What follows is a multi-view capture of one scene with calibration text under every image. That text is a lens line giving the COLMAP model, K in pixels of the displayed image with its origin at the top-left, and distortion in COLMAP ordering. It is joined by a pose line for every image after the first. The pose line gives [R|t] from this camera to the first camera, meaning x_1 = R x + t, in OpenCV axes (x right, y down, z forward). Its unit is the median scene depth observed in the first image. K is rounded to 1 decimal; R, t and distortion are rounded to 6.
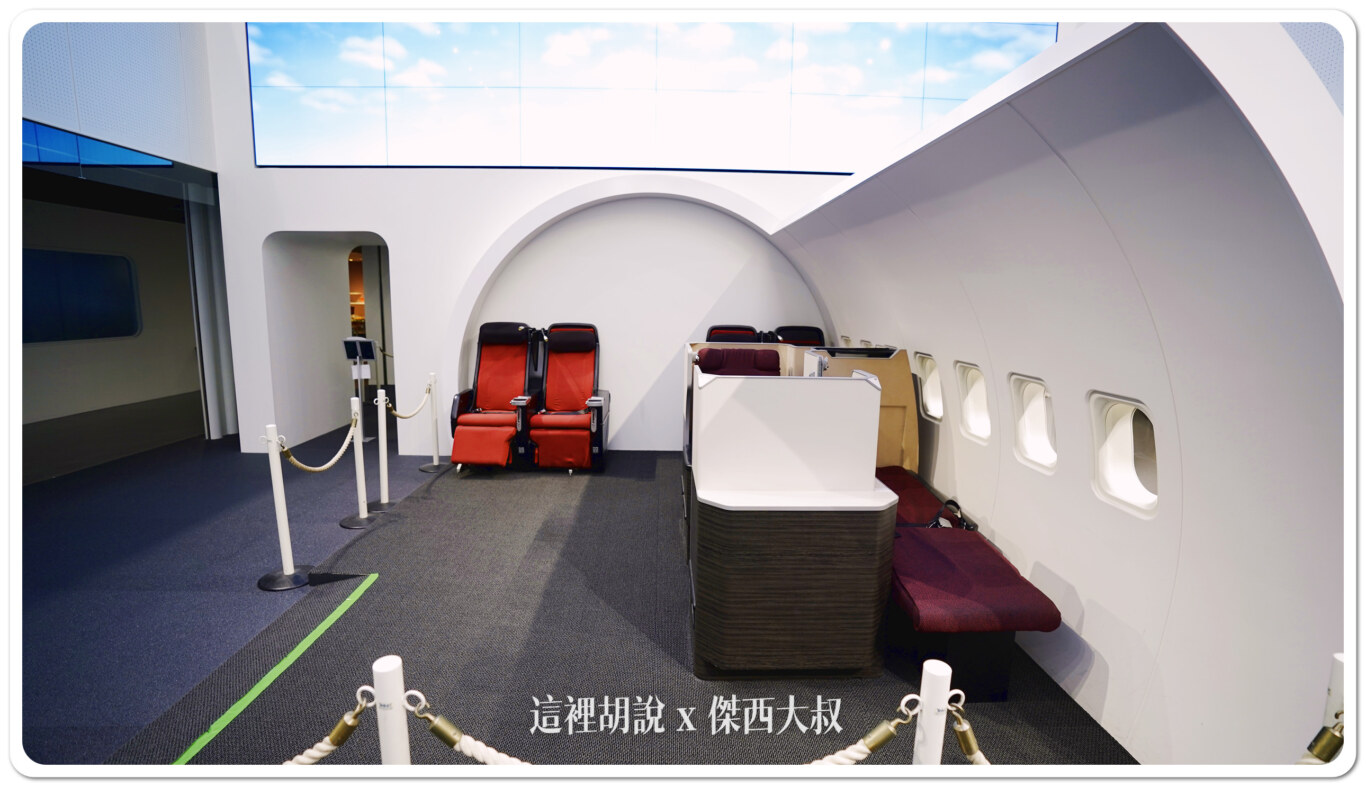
lens RADIAL K [[617.8, 0, 683.0], [0, 617.8, 393.5], [0, 0, 1]] dist [-0.043645, 0.000101]
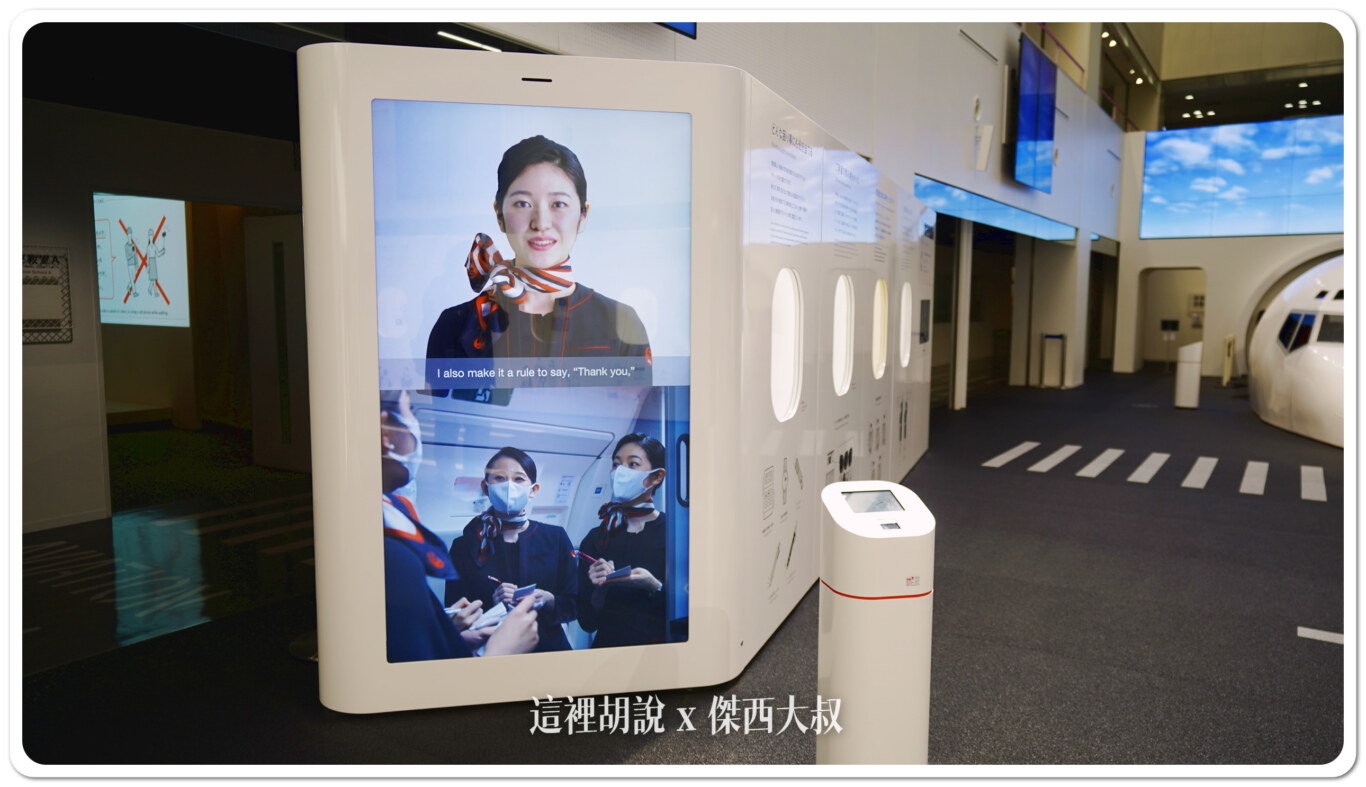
lens RADIAL K [[946.6, 0, 683.0], [0, 946.6, 393.5], [0, 0, 1]] dist [0.029074, 0.004623]
pose [[0.828302, 0.045989, -0.558391, -0.125341], [-0.083244, 0.995666, -0.041480, 0.468898], [0.554063, 0.080841, 0.828540, -2.775090]]
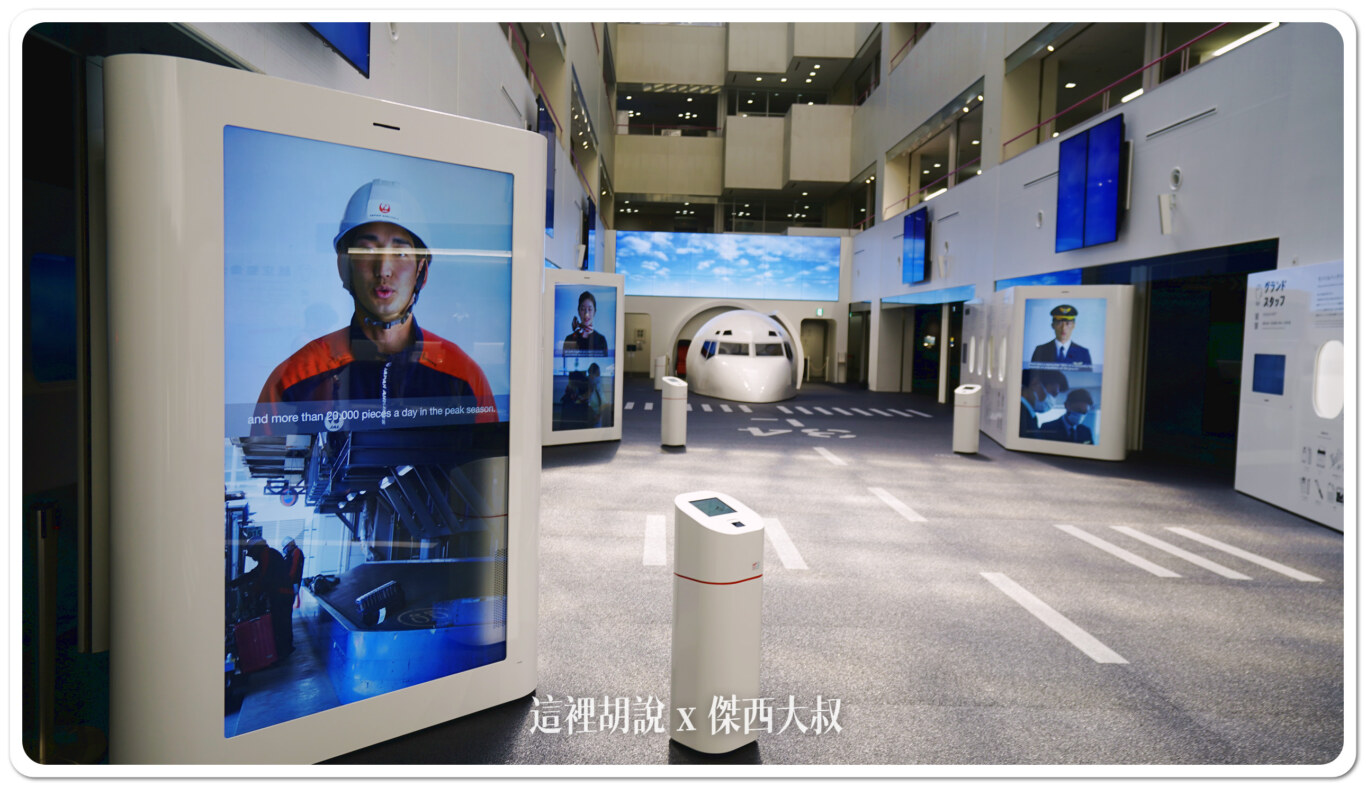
lens RADIAL K [[946.6, 0, 683.0], [0, 946.6, 393.5], [0, 0, 1]] dist [0.029074, 0.004623]
pose [[0.999932, 0.011627, 0.000413, -0.306530], [-0.011532, 0.995204, -0.097139, 0.754483], [-0.001541, 0.097128, 0.995271, -4.588832]]
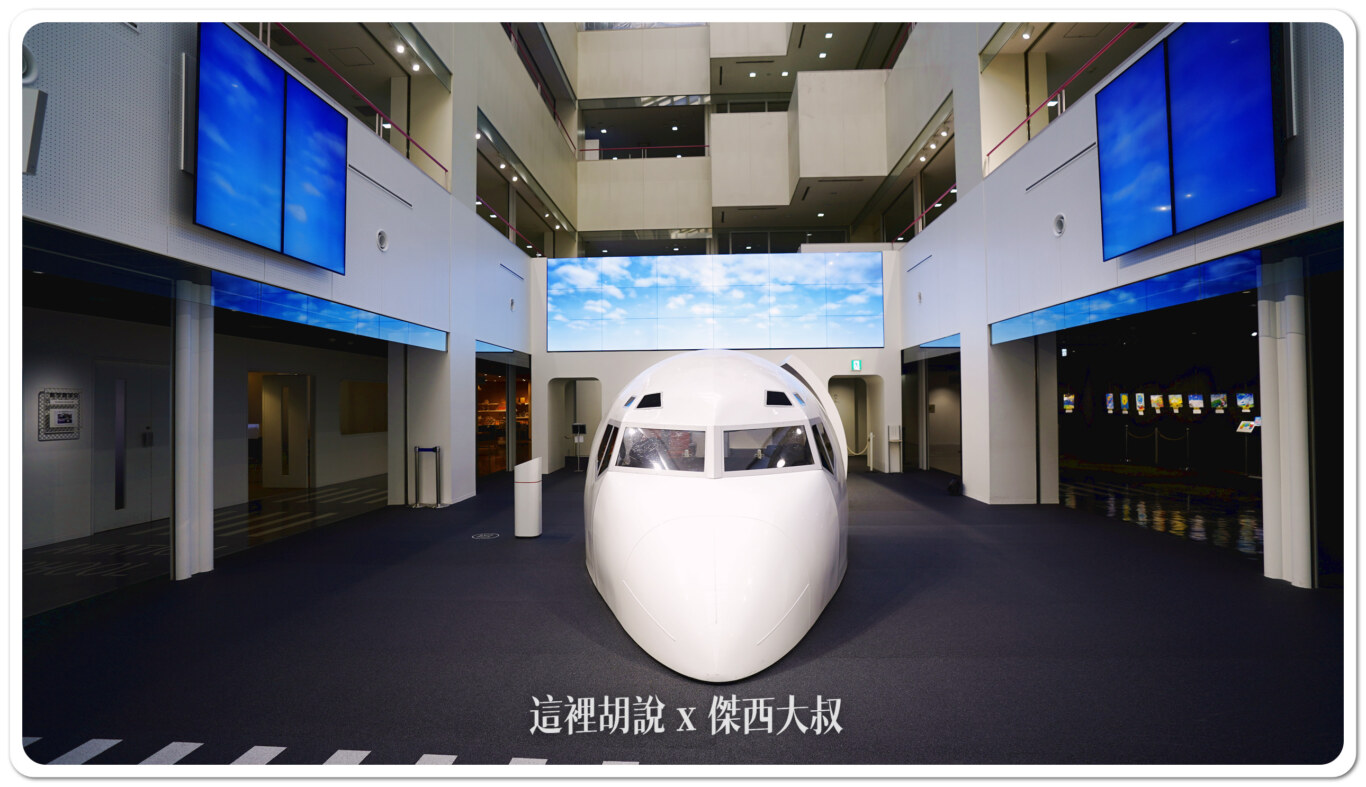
lens RADIAL K [[617.8, 0, 683.0], [0, 617.8, 393.5], [0, 0, 1]] dist [-0.043645, 0.000101]
pose [[0.996566, -0.025498, -0.078775, 0.021418], [0.011127, 0.984013, -0.177750, 0.233700], [0.082048, 0.176263, 0.980918, -1.360982]]
